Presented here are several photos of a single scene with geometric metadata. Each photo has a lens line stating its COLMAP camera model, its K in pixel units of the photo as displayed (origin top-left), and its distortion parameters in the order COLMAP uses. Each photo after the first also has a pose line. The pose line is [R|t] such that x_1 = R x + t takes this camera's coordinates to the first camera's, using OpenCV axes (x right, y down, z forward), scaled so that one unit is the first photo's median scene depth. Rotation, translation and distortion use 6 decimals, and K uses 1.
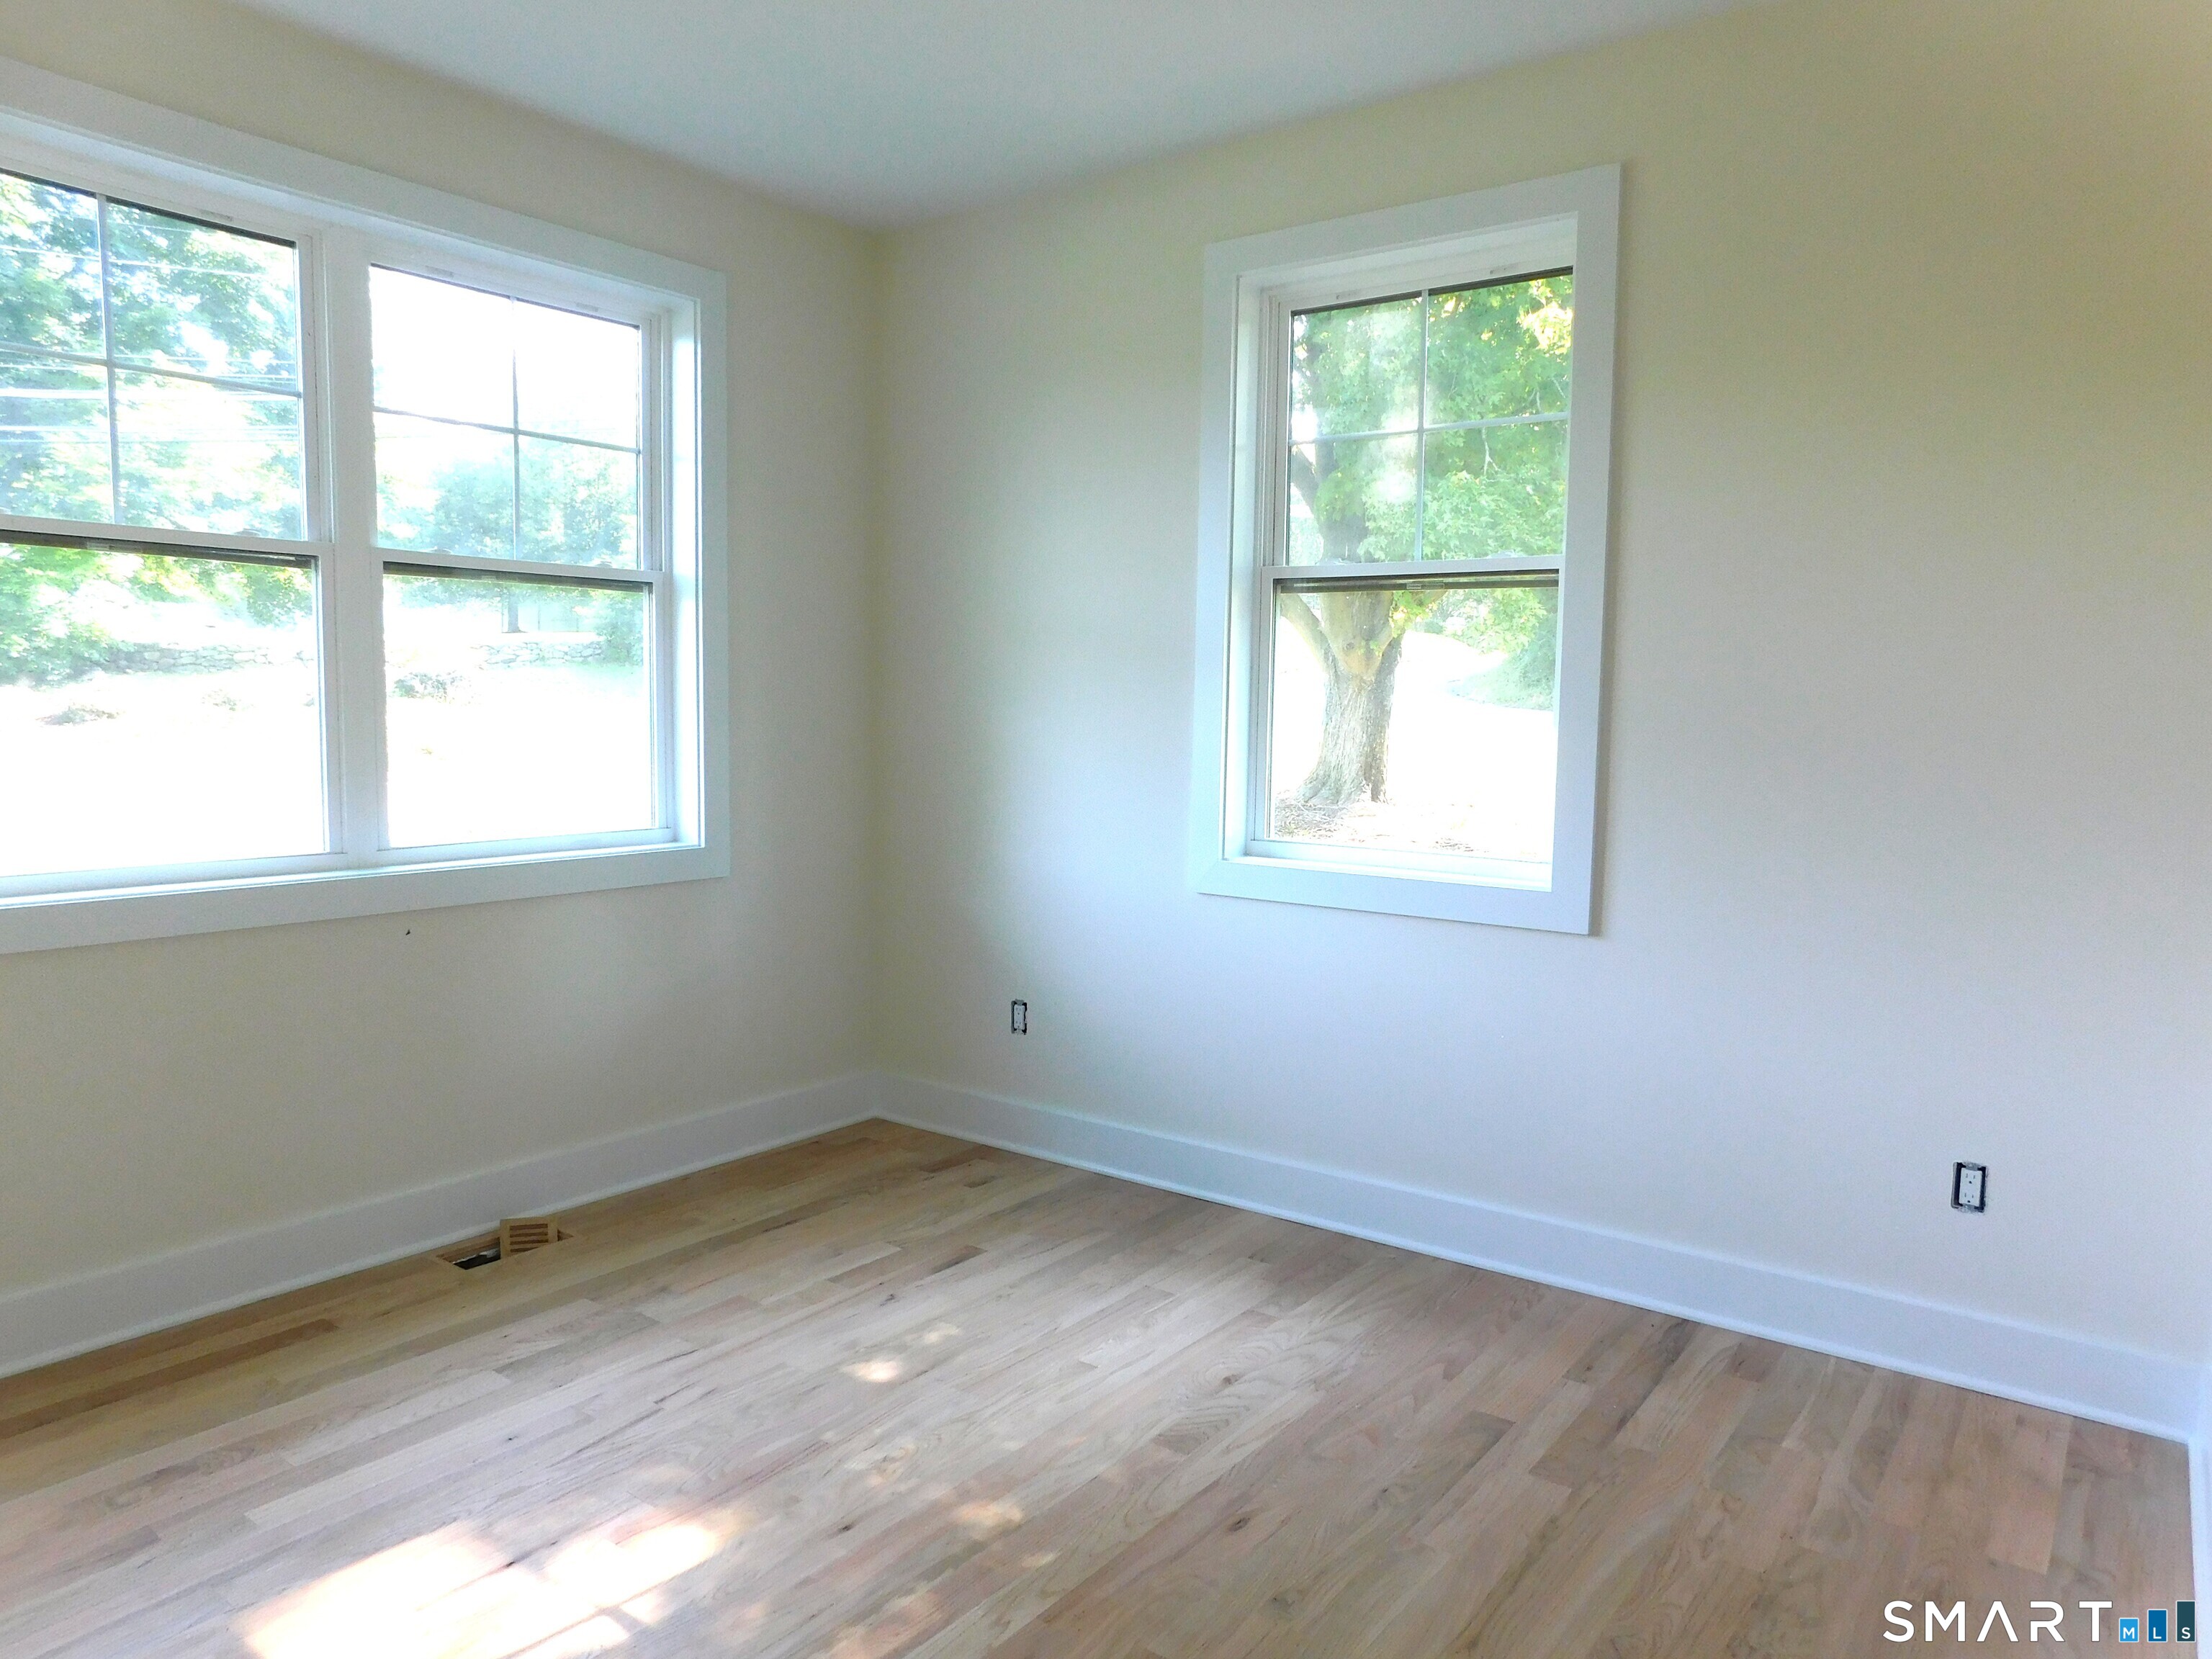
lens RADIAL K [[1442.4, 0, 1106.0], [0, 1442.4, 829.5], [0, 0, 1]] dist [-0.018788, 0.001301]
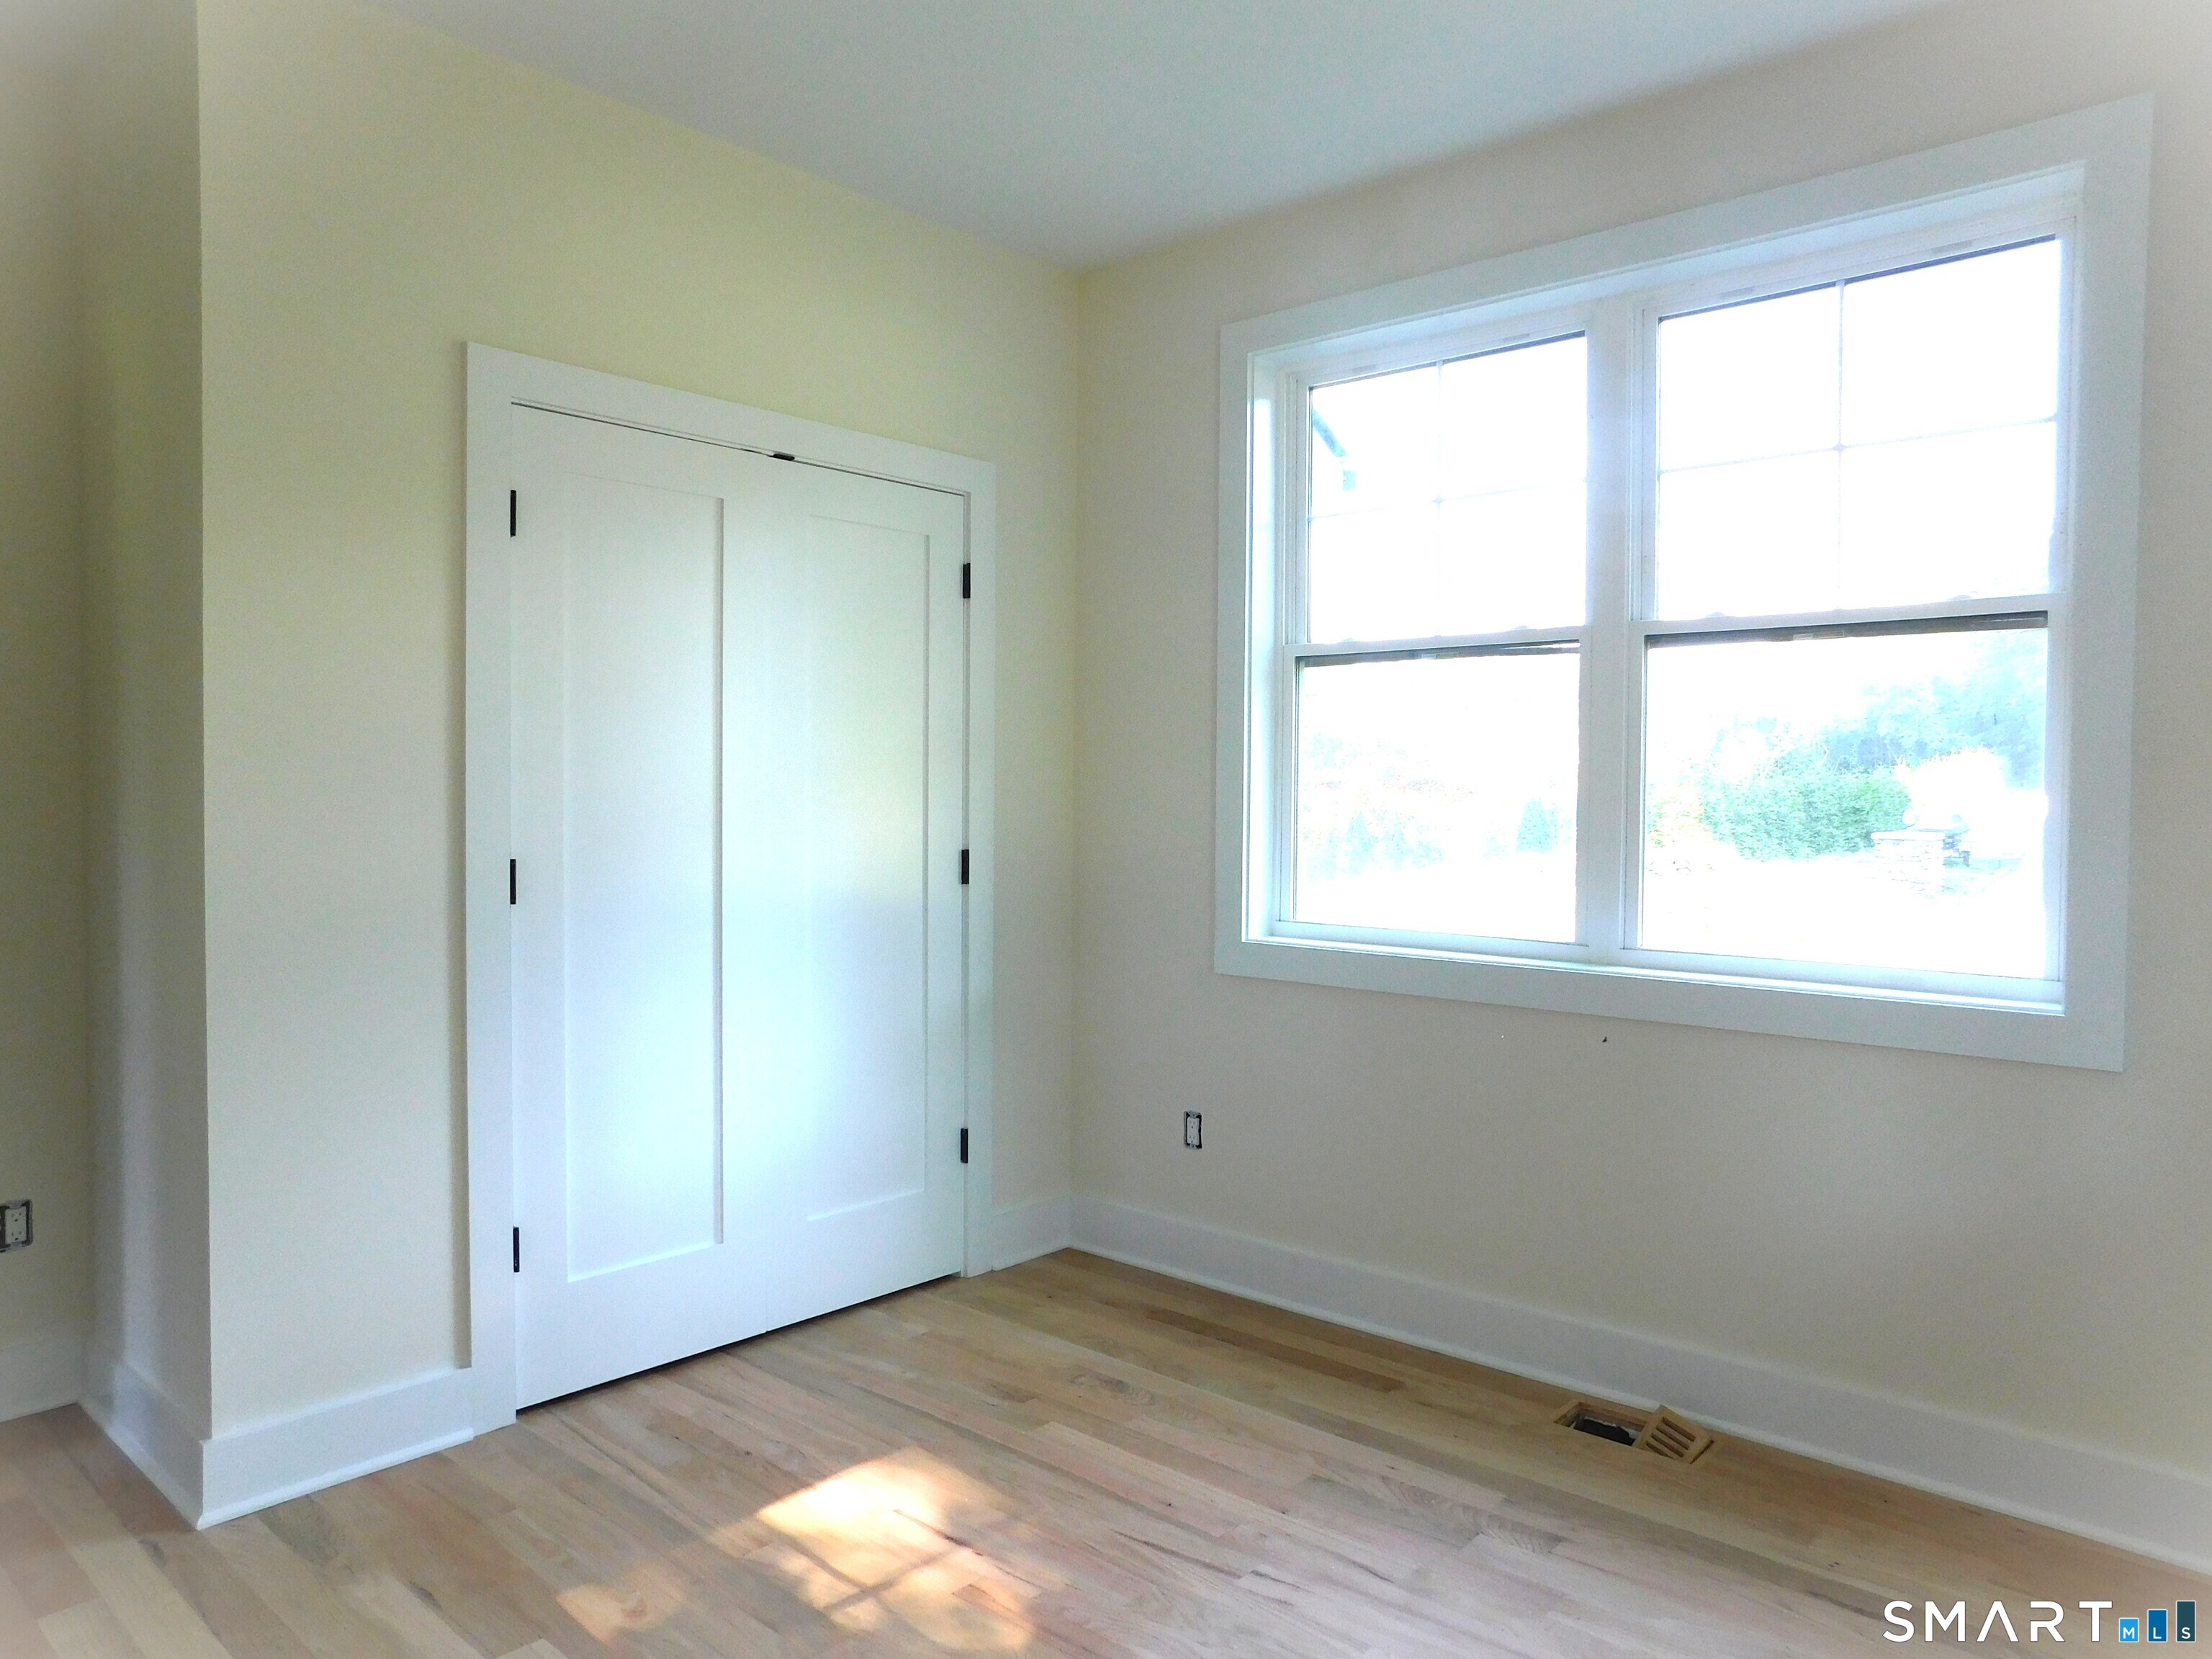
lens RADIAL K [[1488.0, 0, 1115.7], [0, 1488.0, 824.4], [0, 0, 1]] dist [-0.060929, 0.063290]
pose [[-0.070297, 0.016209, -0.997394, 0.485330], [-0.093853, 0.995325, 0.022790, -0.058788], [0.993101, 0.095210, -0.068447, 0.769839]]
